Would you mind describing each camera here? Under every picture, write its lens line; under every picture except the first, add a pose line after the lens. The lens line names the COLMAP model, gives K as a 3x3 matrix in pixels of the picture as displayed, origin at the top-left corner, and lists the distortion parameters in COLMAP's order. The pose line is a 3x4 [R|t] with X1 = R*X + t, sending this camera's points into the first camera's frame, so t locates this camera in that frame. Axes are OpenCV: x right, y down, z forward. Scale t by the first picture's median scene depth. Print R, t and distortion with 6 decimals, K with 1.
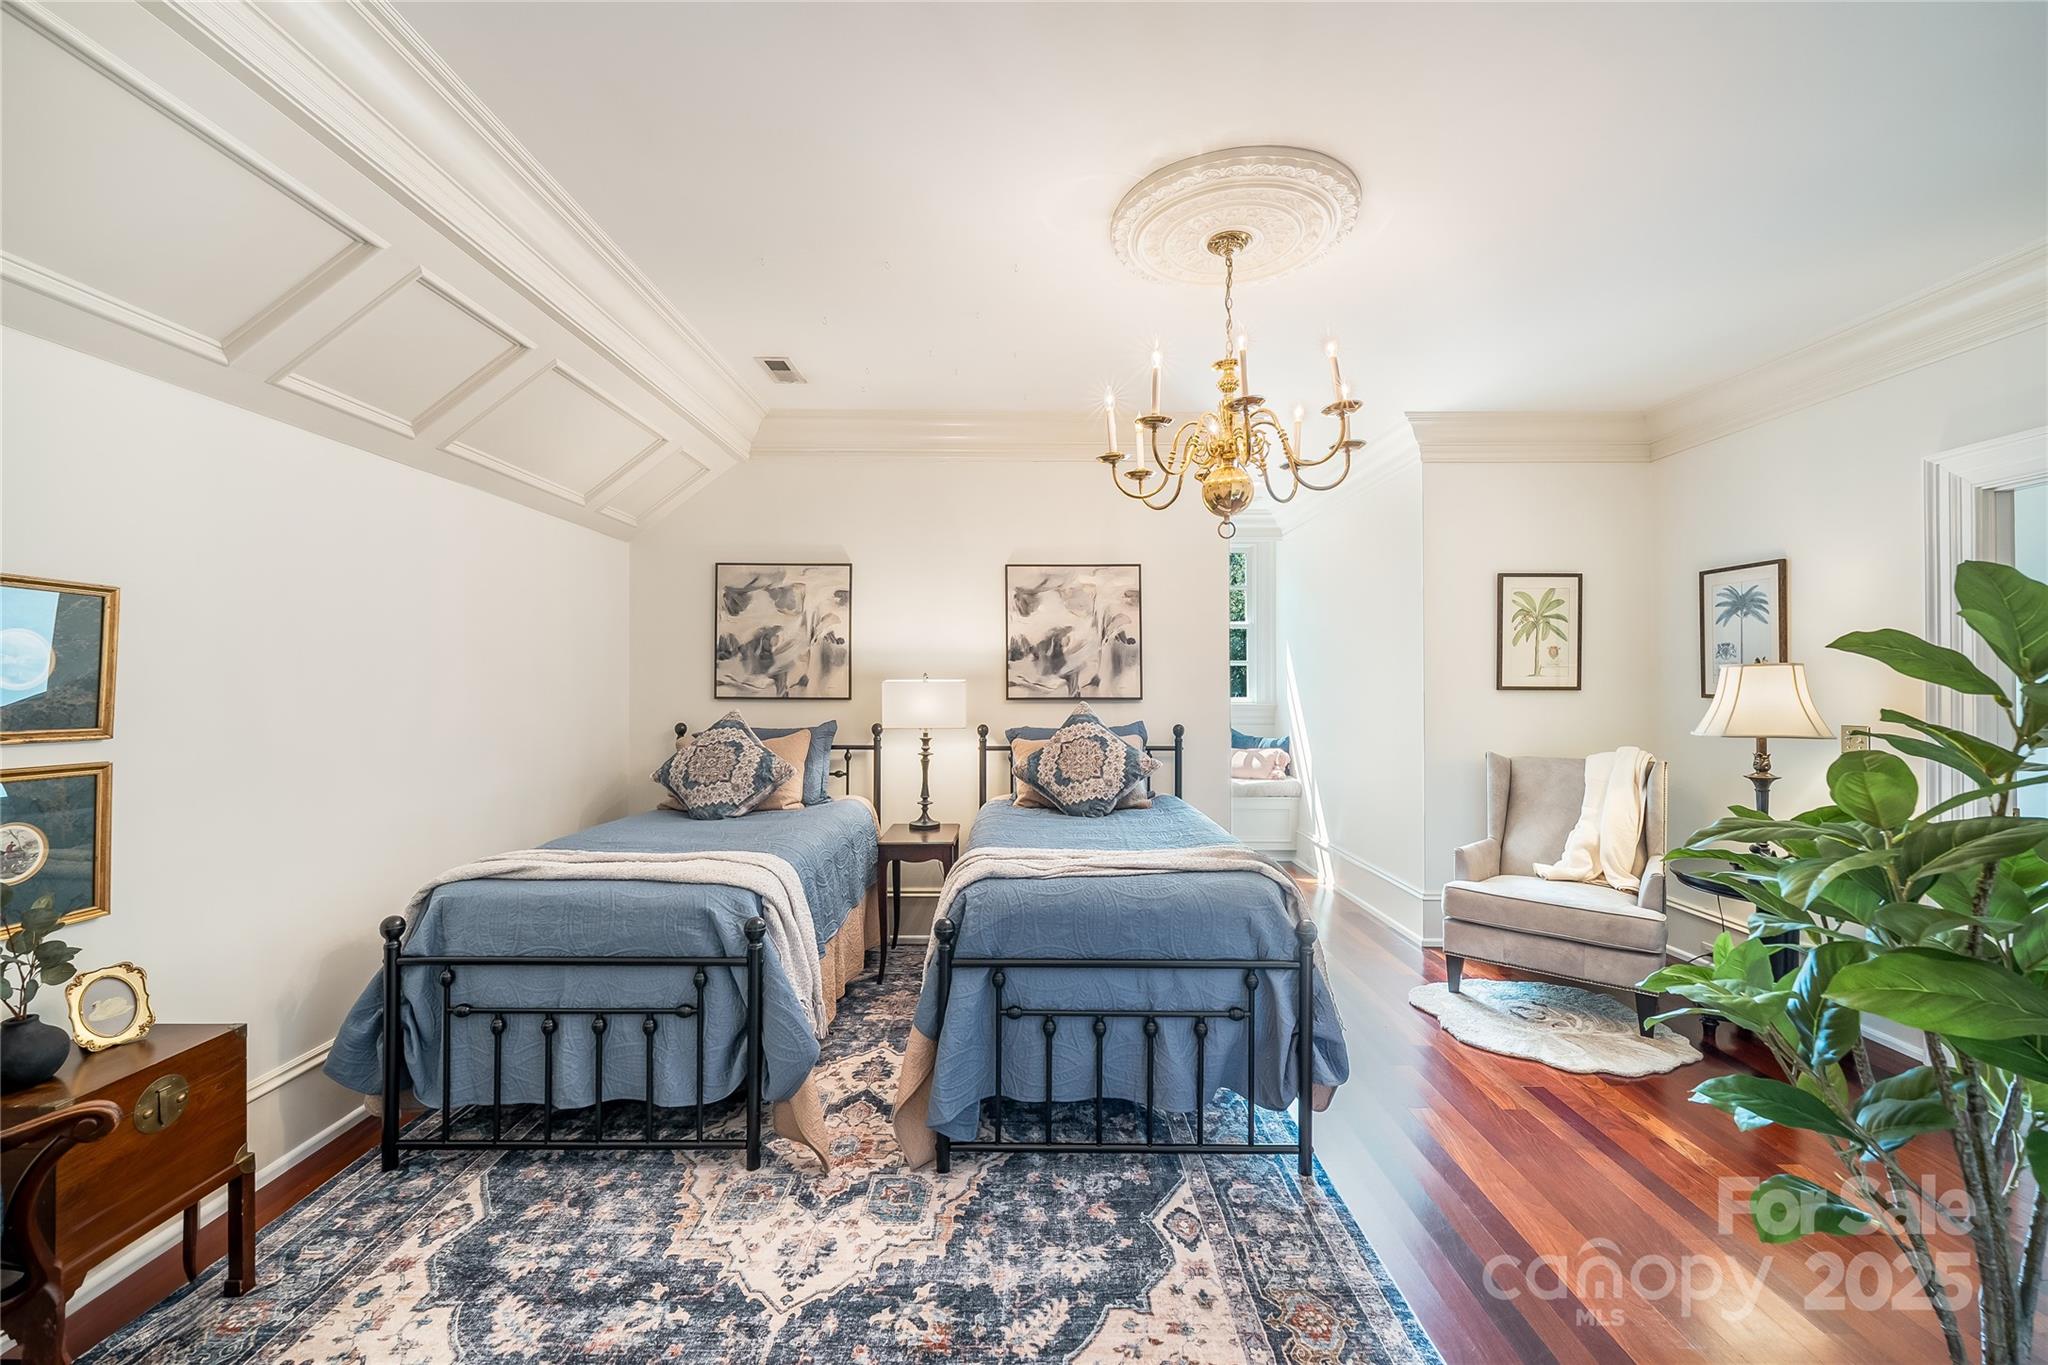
lens RADIAL K [[833.6, 0, 1024.0], [0, 833.6, 682.5], [0, 0, 1]] dist [-0.001132, -0.000680]
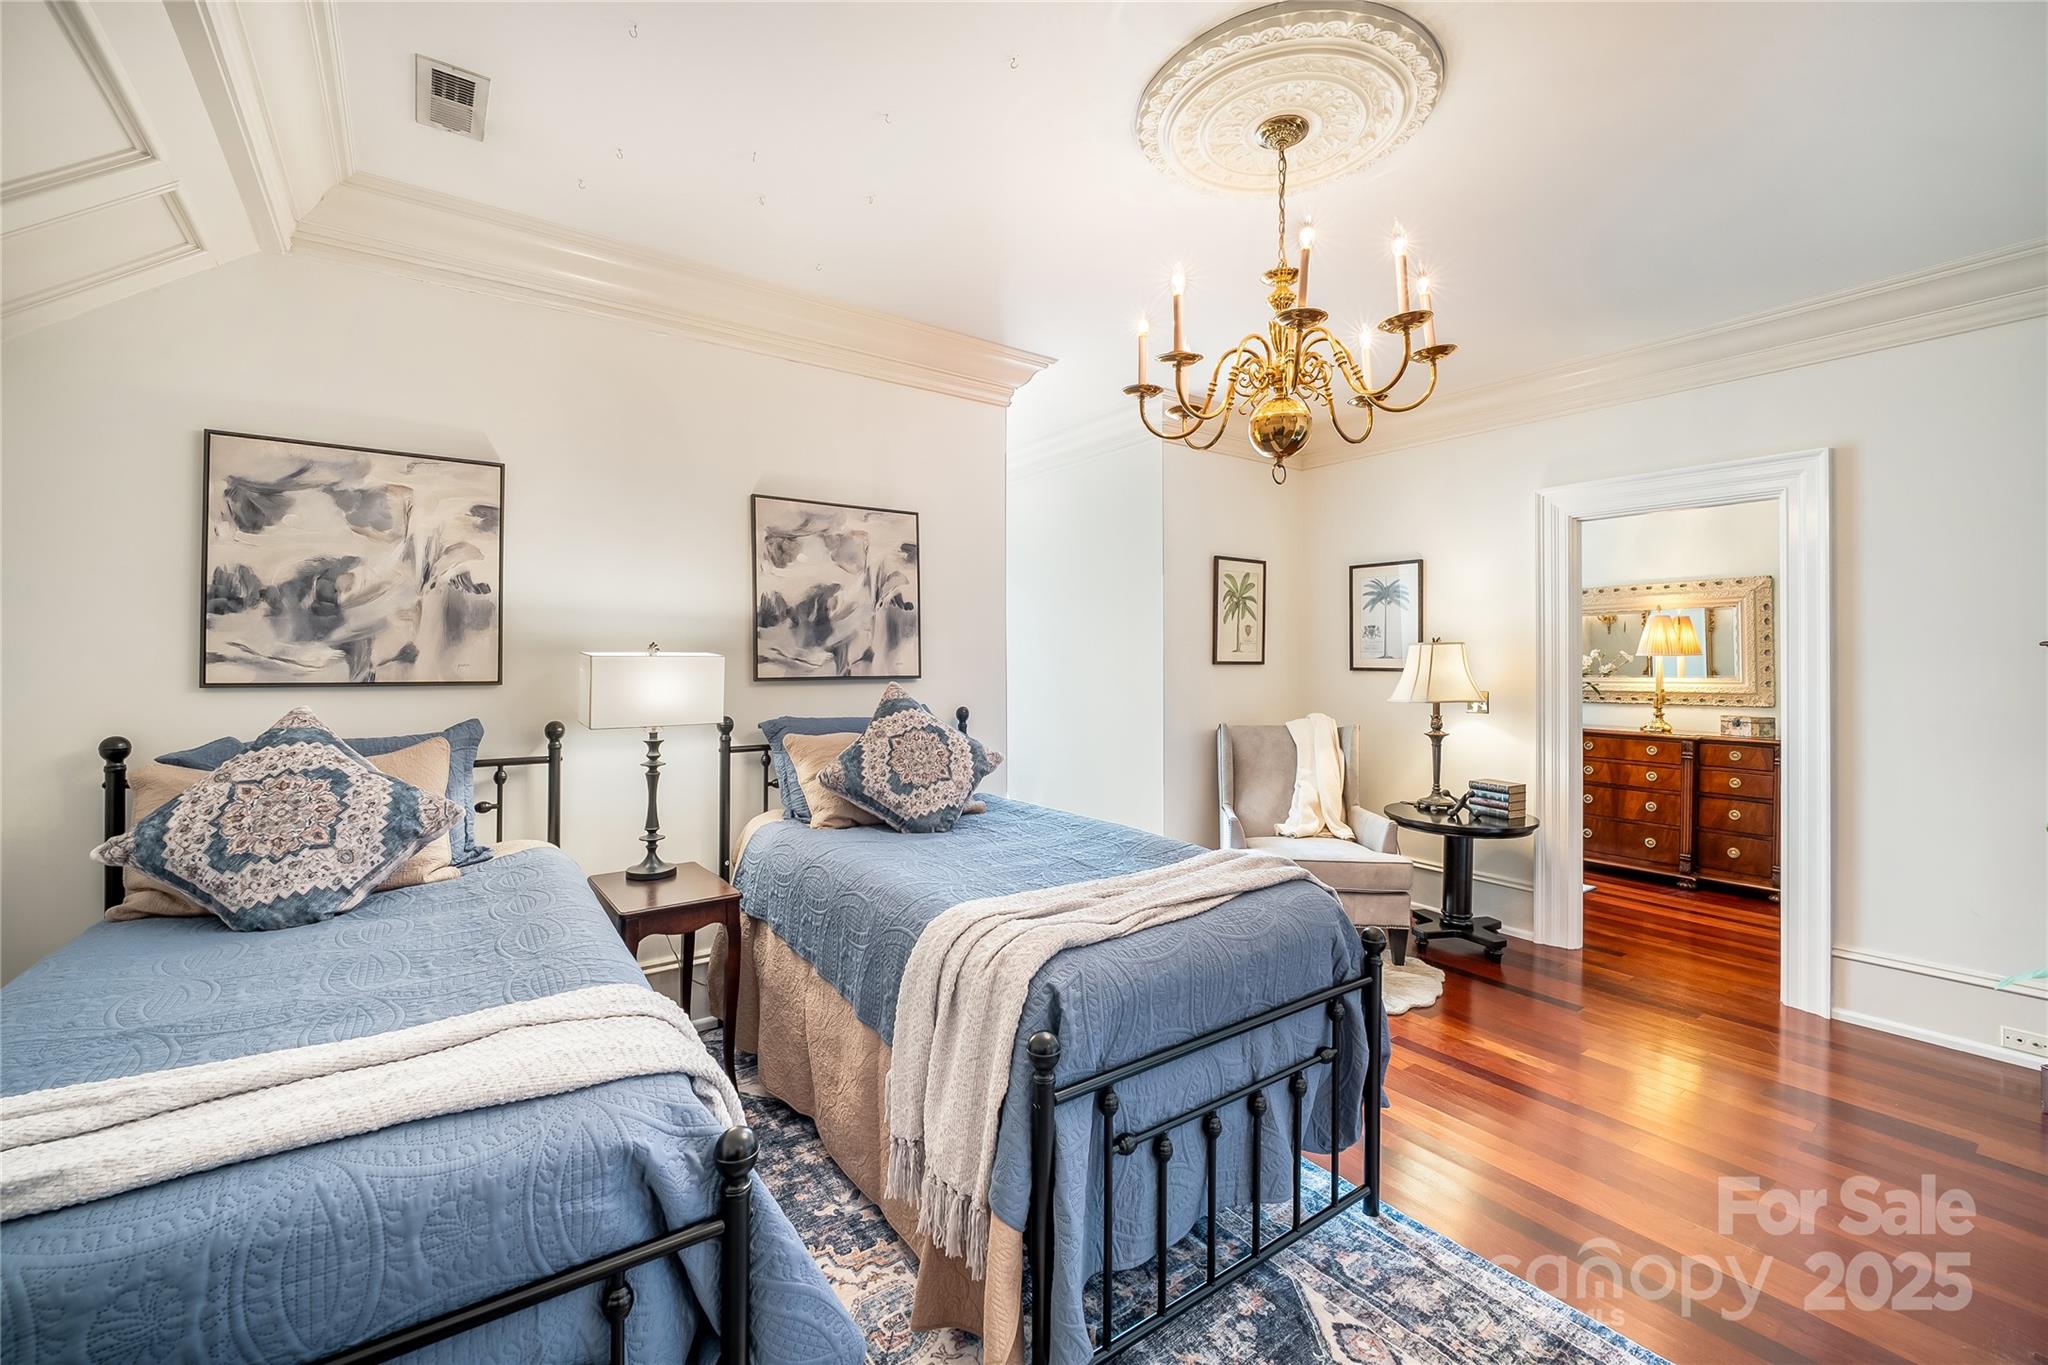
lens RADIAL K [[846.0, 0, 1056.2], [0, 846.0, 655.4], [0, 0, 1]] dist [-0.012514, -0.000557]
pose [[0.806394, 0.002410, 0.591374, -0.247427], [-0.000767, 0.999995, -0.003029, 0.000695], [-0.591379, 0.001989, 0.806392, 0.257658]]
